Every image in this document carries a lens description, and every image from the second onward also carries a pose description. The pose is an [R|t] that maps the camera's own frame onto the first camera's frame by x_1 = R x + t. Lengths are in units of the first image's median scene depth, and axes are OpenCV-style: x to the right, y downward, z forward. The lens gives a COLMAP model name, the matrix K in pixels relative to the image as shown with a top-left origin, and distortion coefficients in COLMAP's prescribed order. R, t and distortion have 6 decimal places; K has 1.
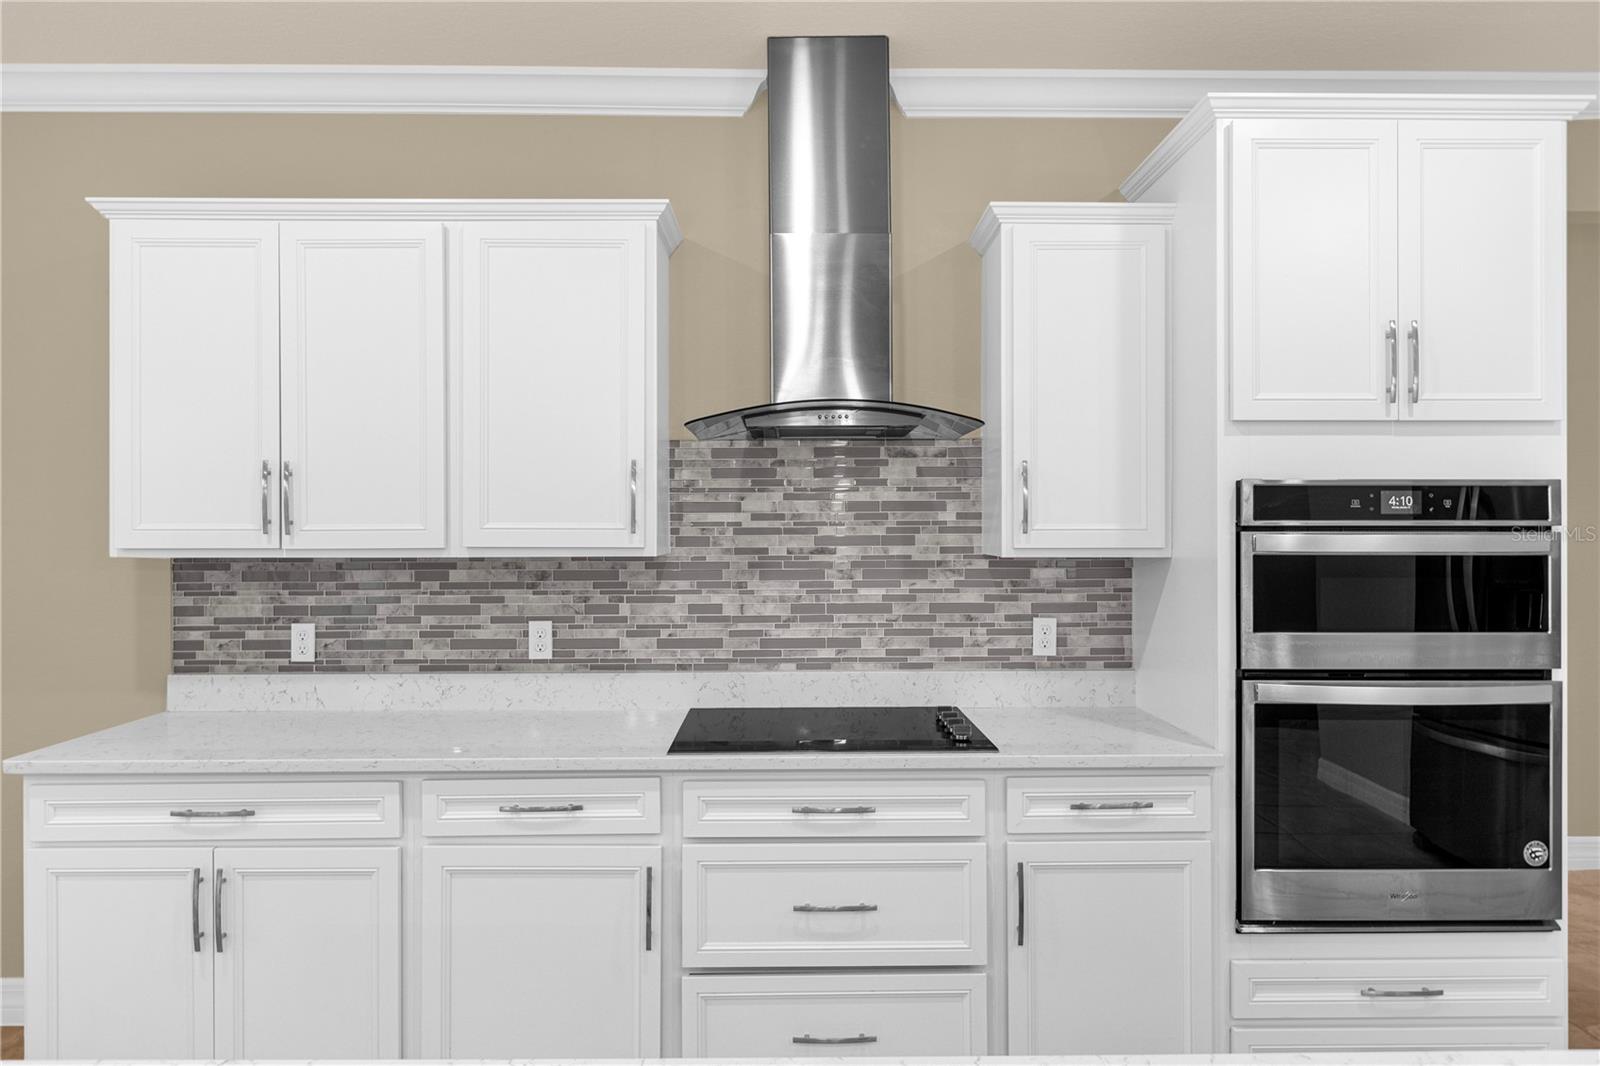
lens RADIAL K [[1035.6, 0, 801.8], [0, 1035.6, 528.8], [0, 0, 1]] dist [0.005238, -0.001212]
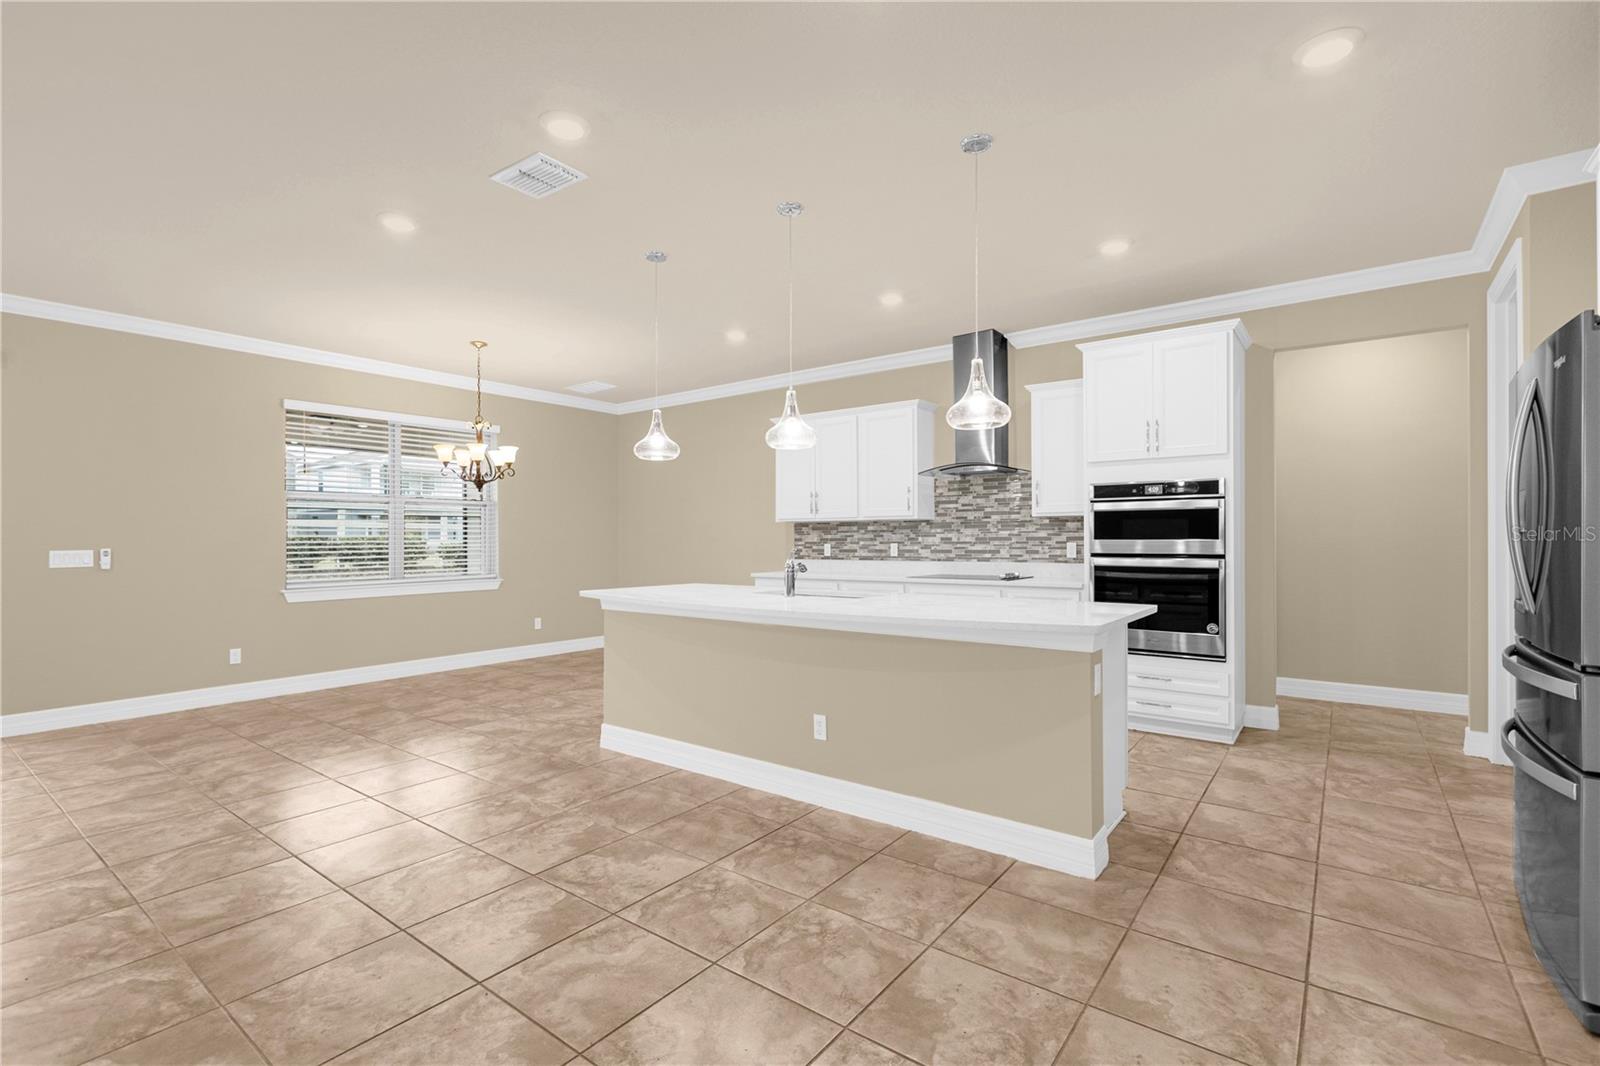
lens RADIAL K [[726.4, 0, 797.5], [0, 726.4, 535.5], [0, 0, 1]] dist [0.000597, 0.000031]
pose [[0.791508, -0.003781, -0.611148, 0.778562], [0.001240, 0.999989, -0.004581, 0.076526], [0.611158, 0.002869, 0.791503, -0.778573]]
